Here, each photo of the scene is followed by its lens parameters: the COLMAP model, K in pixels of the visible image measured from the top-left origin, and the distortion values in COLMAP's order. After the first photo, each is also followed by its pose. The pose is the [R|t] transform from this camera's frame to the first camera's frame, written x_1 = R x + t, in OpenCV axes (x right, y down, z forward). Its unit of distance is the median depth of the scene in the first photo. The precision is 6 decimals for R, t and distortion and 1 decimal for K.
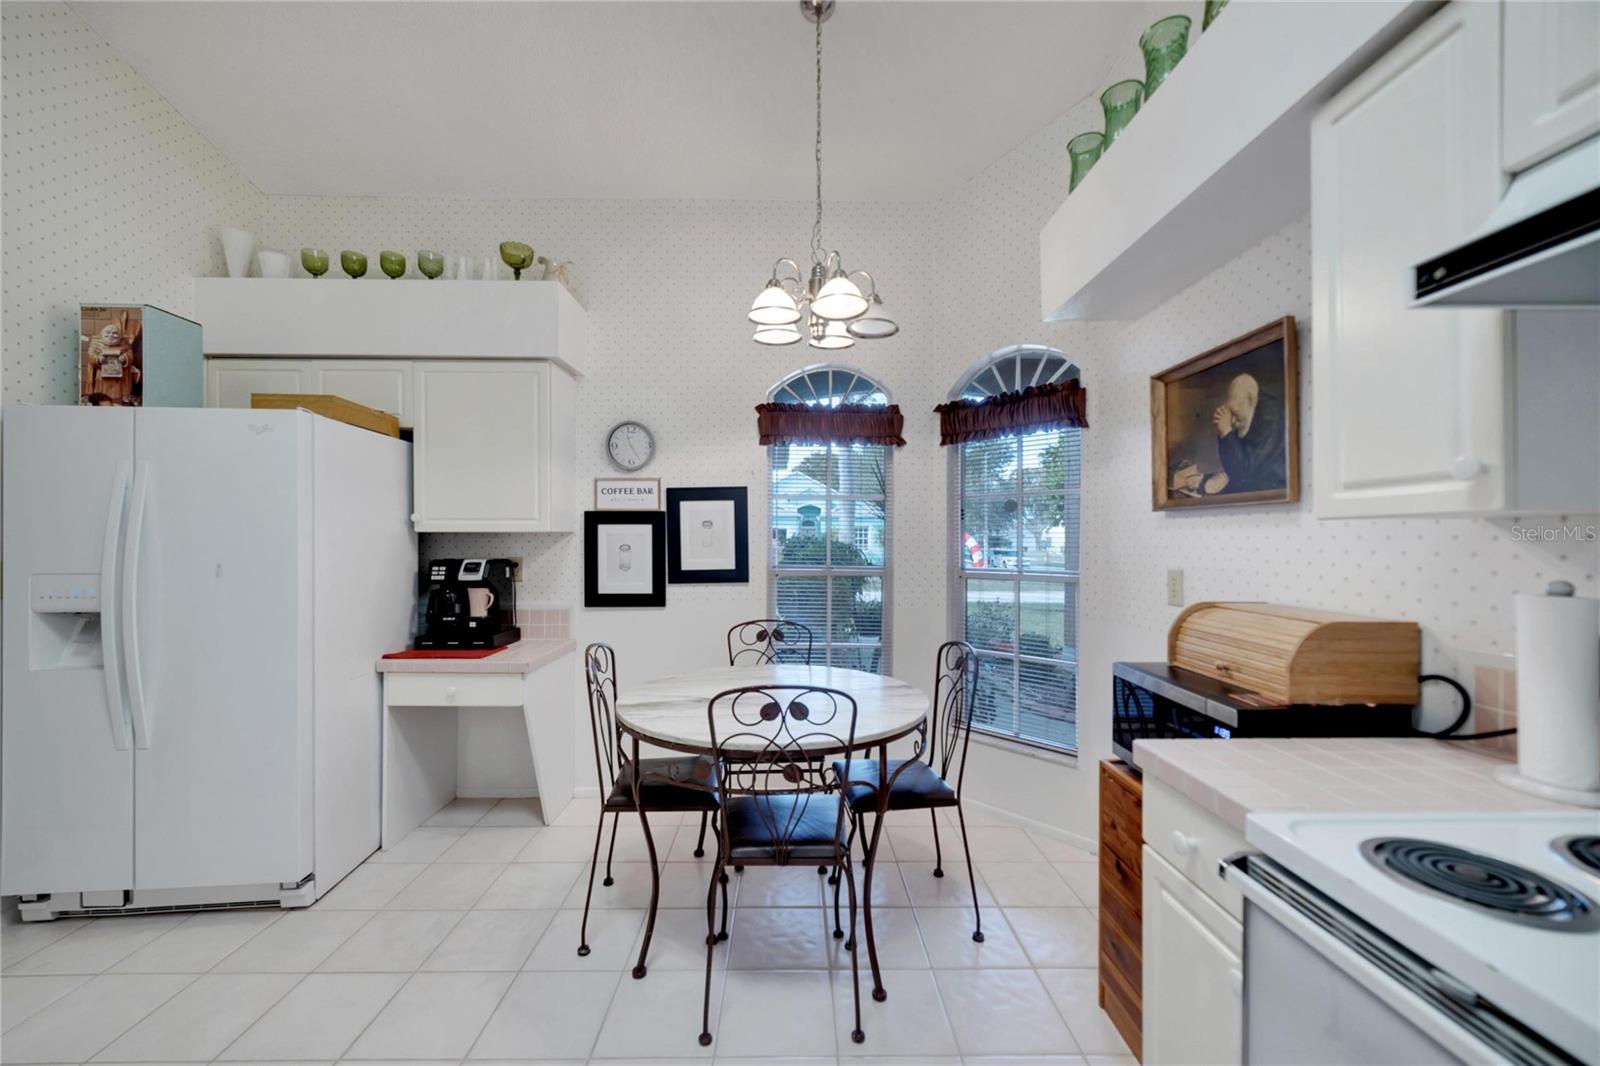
lens RADIAL K [[609.8, 0, 802.2], [0, 609.8, 540.7], [0, 0, 1]] dist [0.000287, -0.000150]
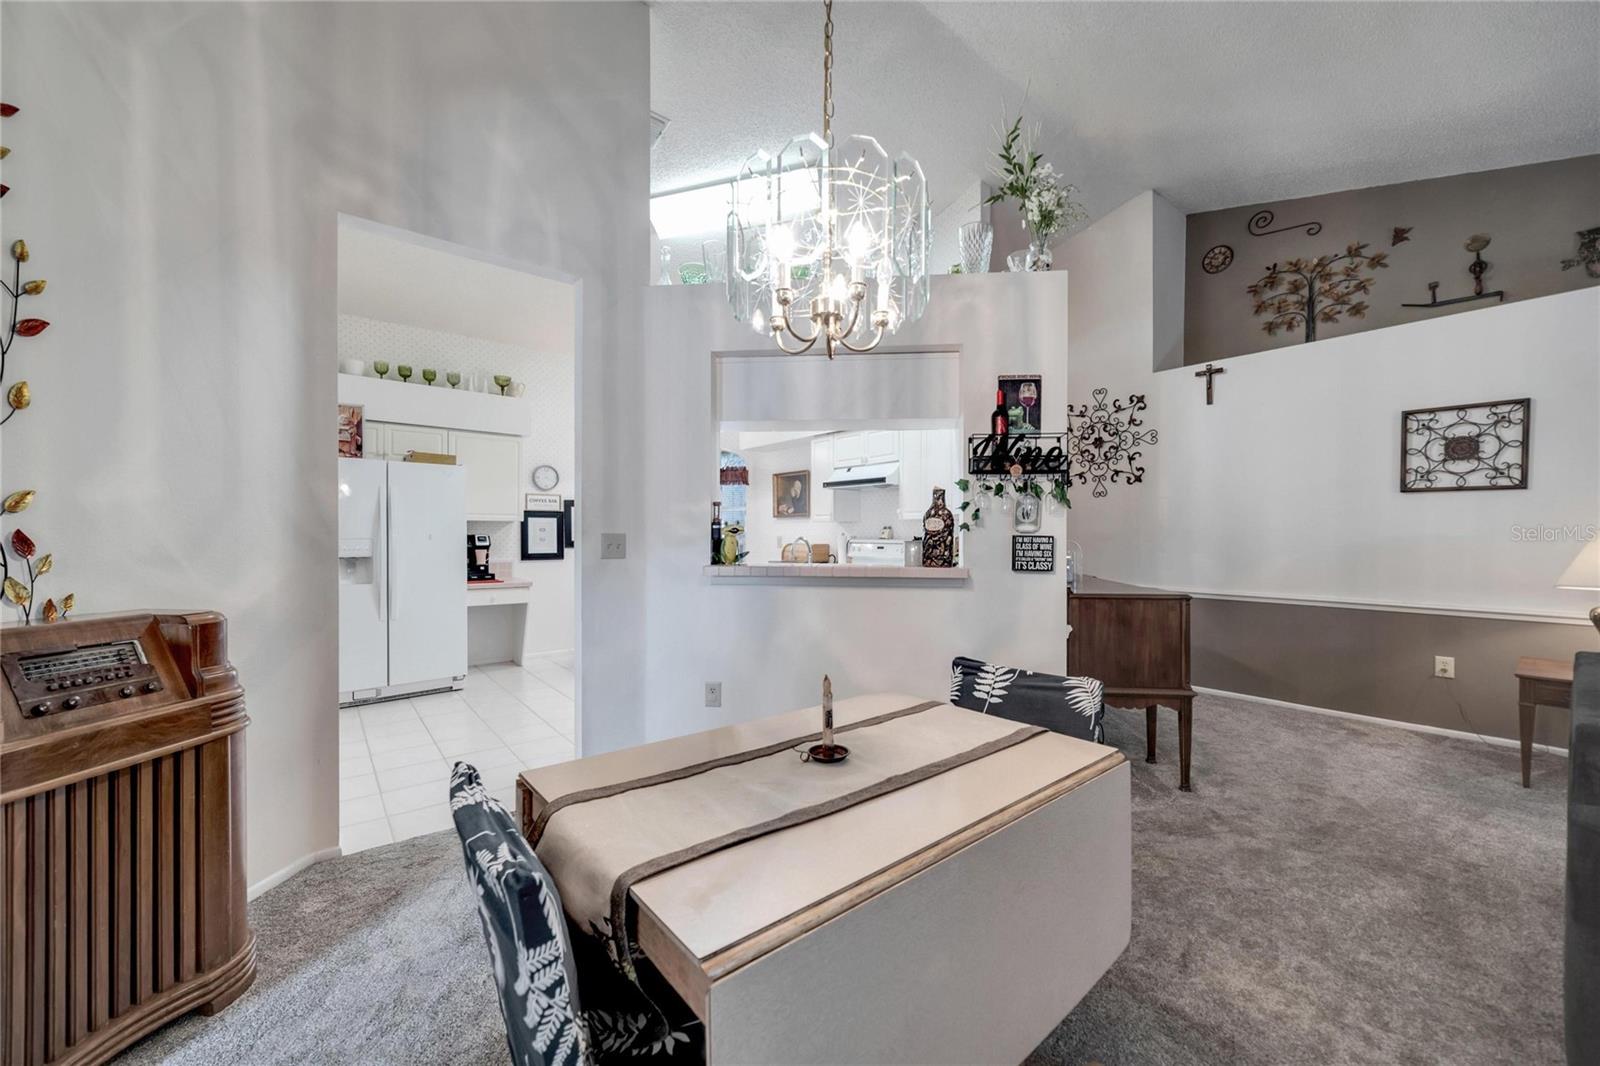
lens RADIAL K [[606.6, 0, 800.7], [0, 606.6, 540.9], [0, 0, 1]] dist [0.002748, 0.000324]
pose [[0.790518, -0.006639, 0.612403, -0.921367], [-0.002309, 0.999902, 0.013821, 0.020683], [-0.612435, -0.012340, 0.790425, -1.167063]]
